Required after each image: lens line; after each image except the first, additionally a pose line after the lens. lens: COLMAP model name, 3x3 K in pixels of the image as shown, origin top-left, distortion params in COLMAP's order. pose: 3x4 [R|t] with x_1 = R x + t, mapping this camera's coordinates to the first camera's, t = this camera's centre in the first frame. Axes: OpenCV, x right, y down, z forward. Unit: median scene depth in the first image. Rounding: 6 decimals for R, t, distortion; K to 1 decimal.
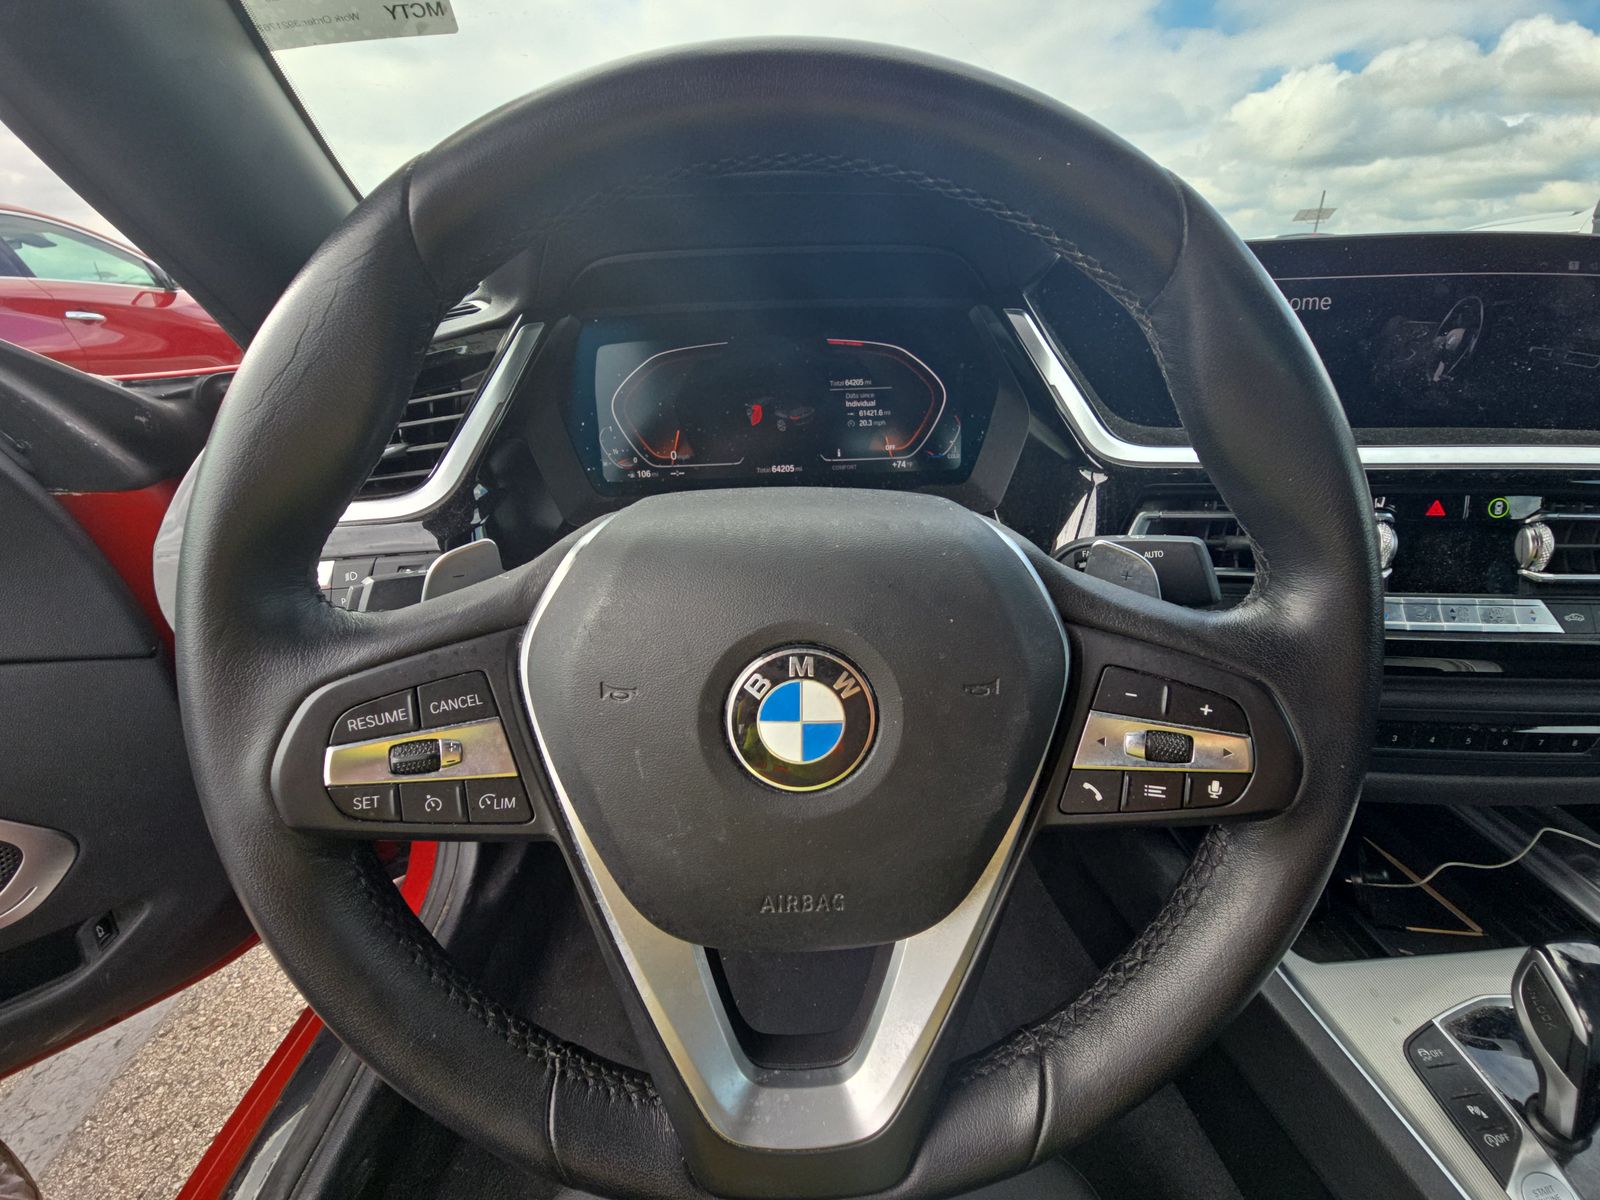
lens RADIAL K [[645.6, 0, 781.1], [0, 645.6, 603.5], [0, 0, 1]] dist [0.041147, -0.022766]
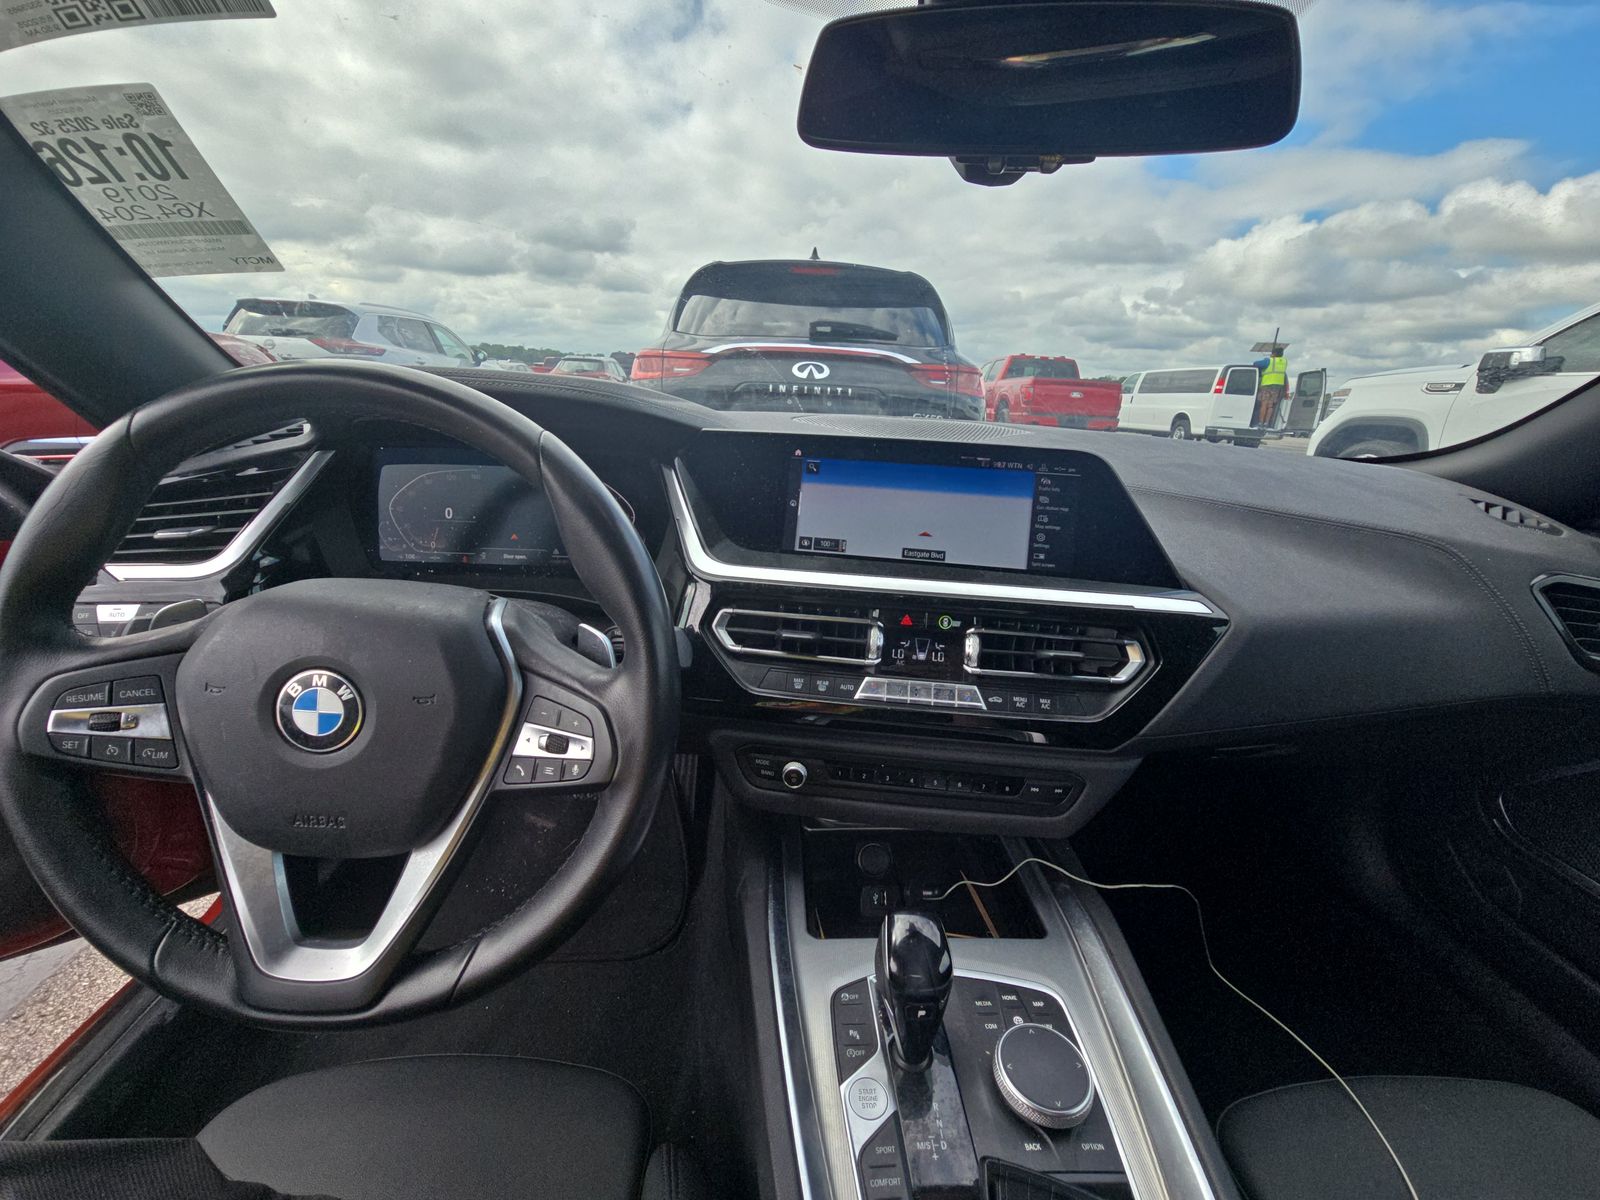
lens RADIAL K [[645.6, 0, 781.1], [0, 645.6, 603.5], [0, 0, 1]] dist [0.041147, -0.022766]
pose [[0.997513, 0.068479, 0.016663, 0.689208], [-0.066220, 0.991611, -0.111005, 0.000987], [-0.024125, 0.109625, 0.993680, -0.470764]]
